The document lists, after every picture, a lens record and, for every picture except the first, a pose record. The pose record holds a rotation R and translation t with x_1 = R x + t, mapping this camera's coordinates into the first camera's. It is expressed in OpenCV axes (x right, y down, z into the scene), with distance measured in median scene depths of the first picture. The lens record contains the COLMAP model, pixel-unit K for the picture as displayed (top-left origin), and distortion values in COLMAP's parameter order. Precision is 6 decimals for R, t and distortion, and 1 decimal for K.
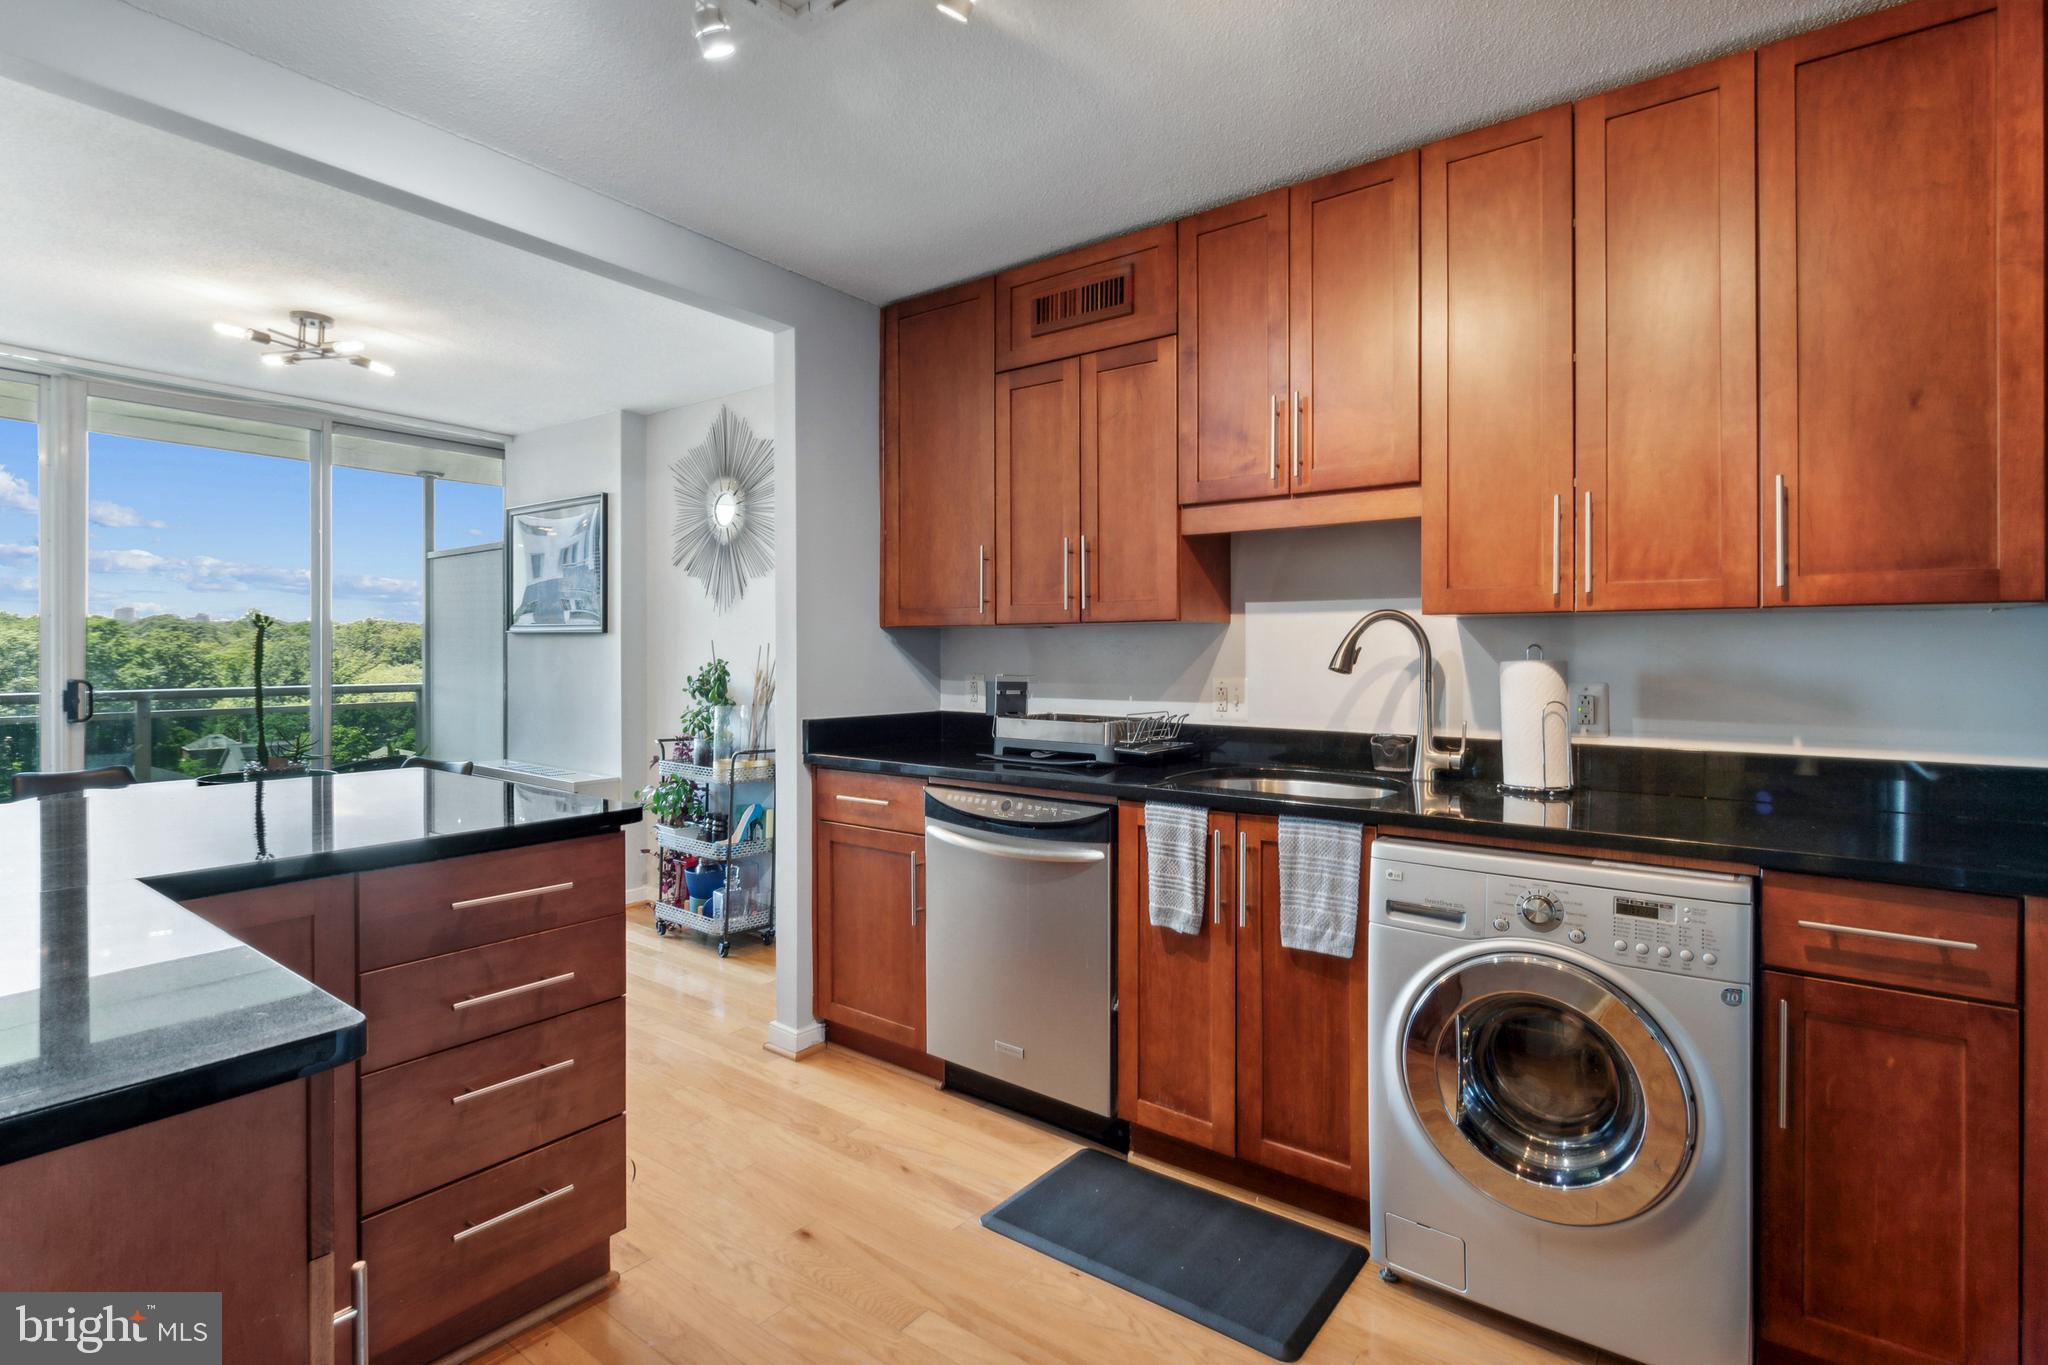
lens RADIAL K [[986.3, 0, 997.4], [0, 986.3, 650.0], [0, 0, 1]] dist [0.003916, 0.001039]
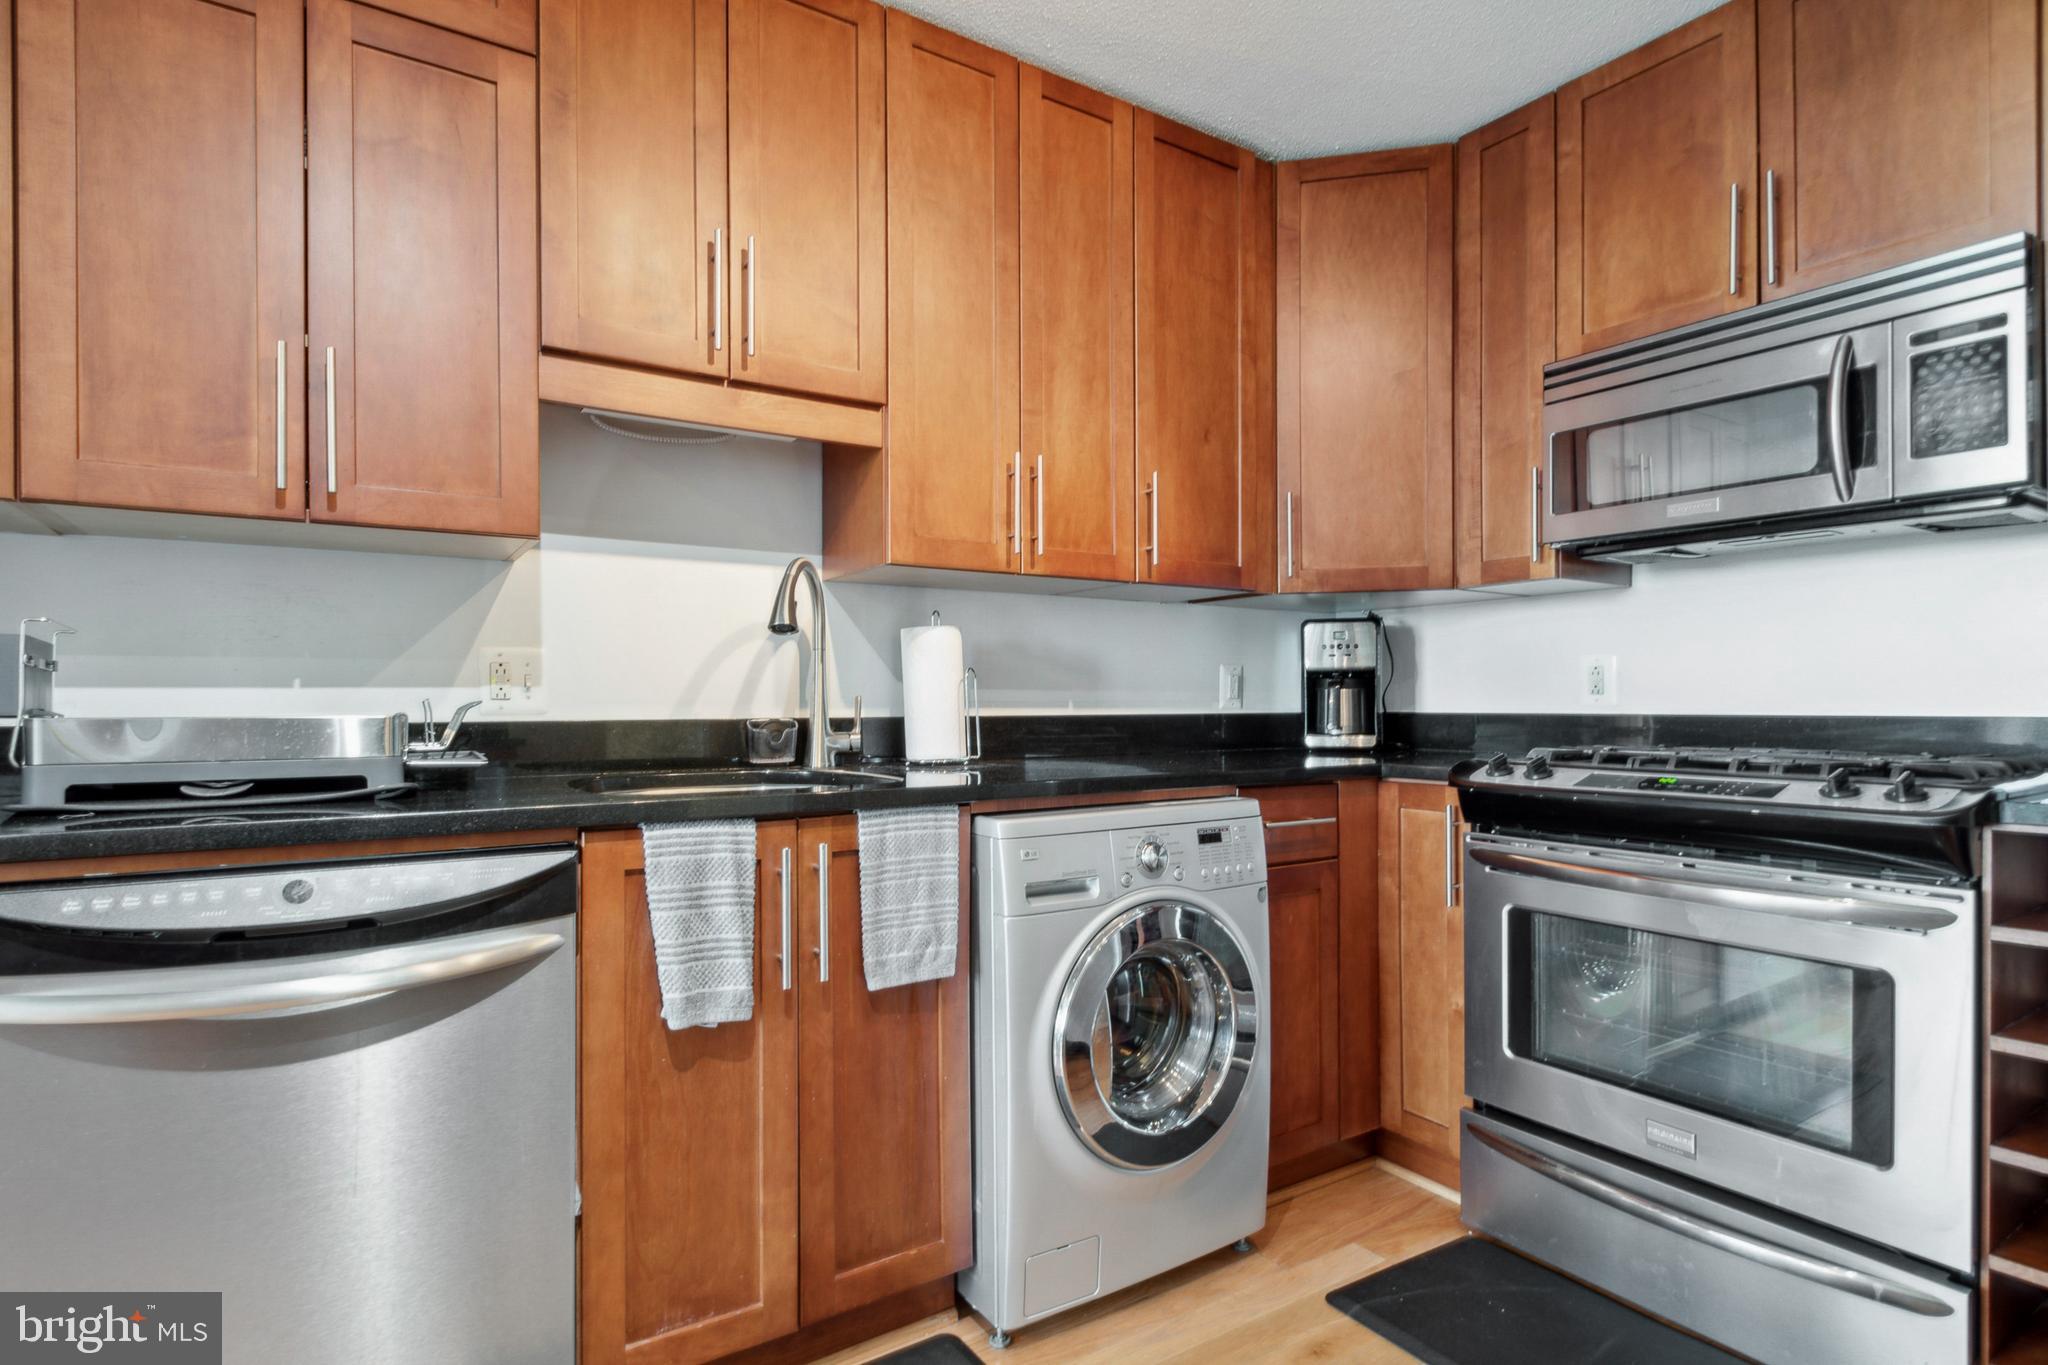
lens RADIAL K [[1029.7, 0, 1015.6], [0, 1029.7, 699.9], [0, 0, 1]] dist [0.006641, -0.006094]
pose [[0.335136, 0.001726, 0.942168, -0.359998], [0.003057, 0.999991, -0.002919, 0.083101], [-0.942165, 0.003858, 0.335128, 0.600109]]
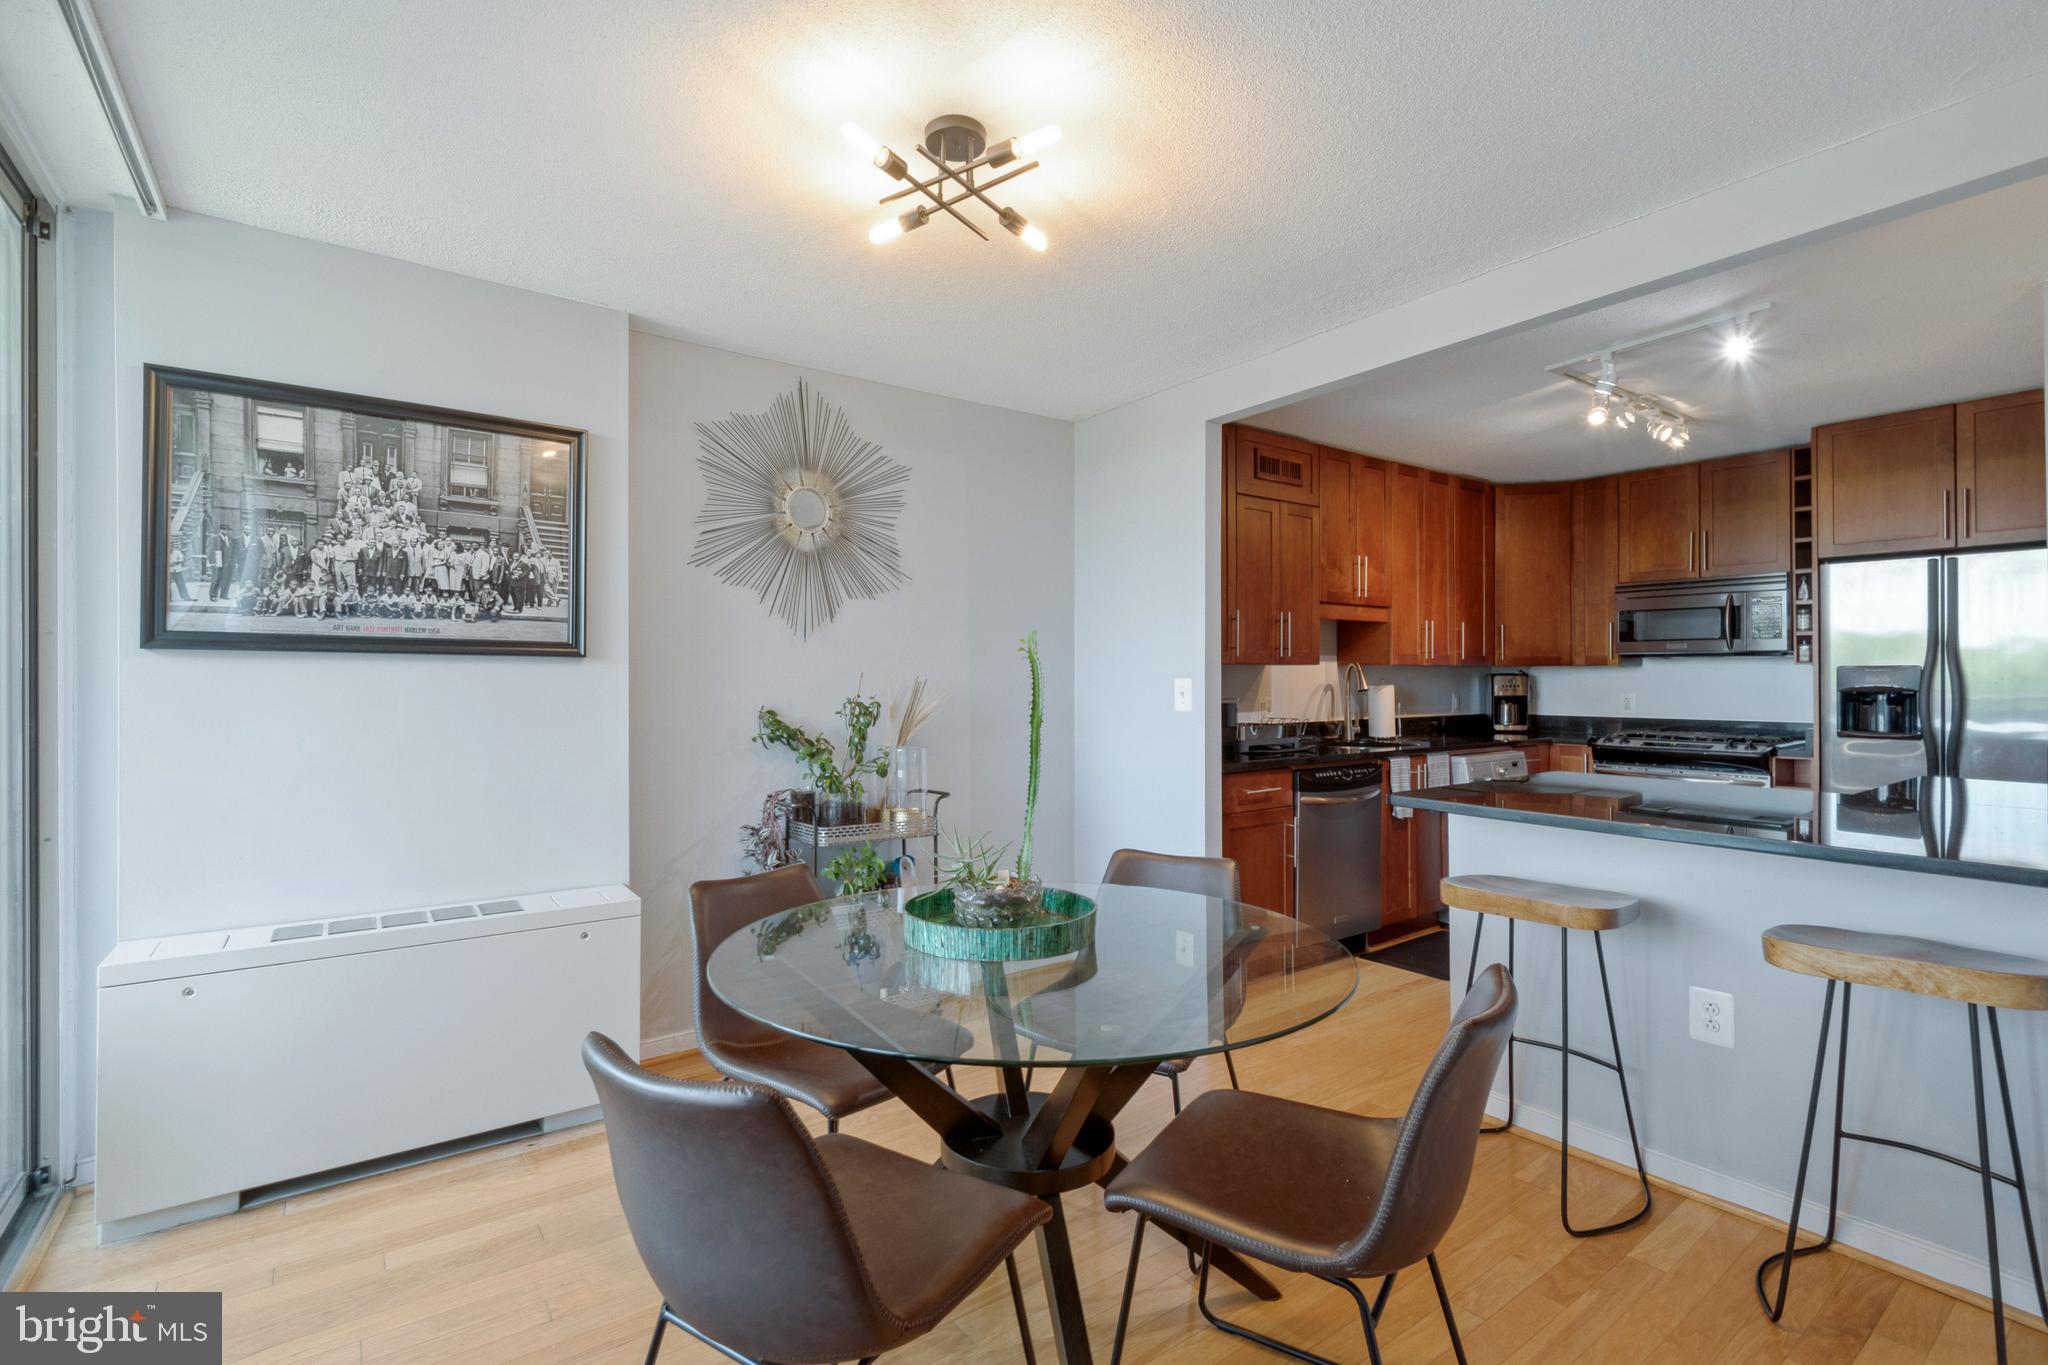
lens RADIAL K [[929.7, 0, 1017.7], [0, 929.7, 678.0], [0, 0, 1]] dist [0.004385, -0.003623]
pose [[0.282287, 0.000376, 0.959330, -1.875917], [0.002429, 0.999996, -0.001106, -0.005587], [-0.959327, 0.002643, 0.282285, 1.216465]]
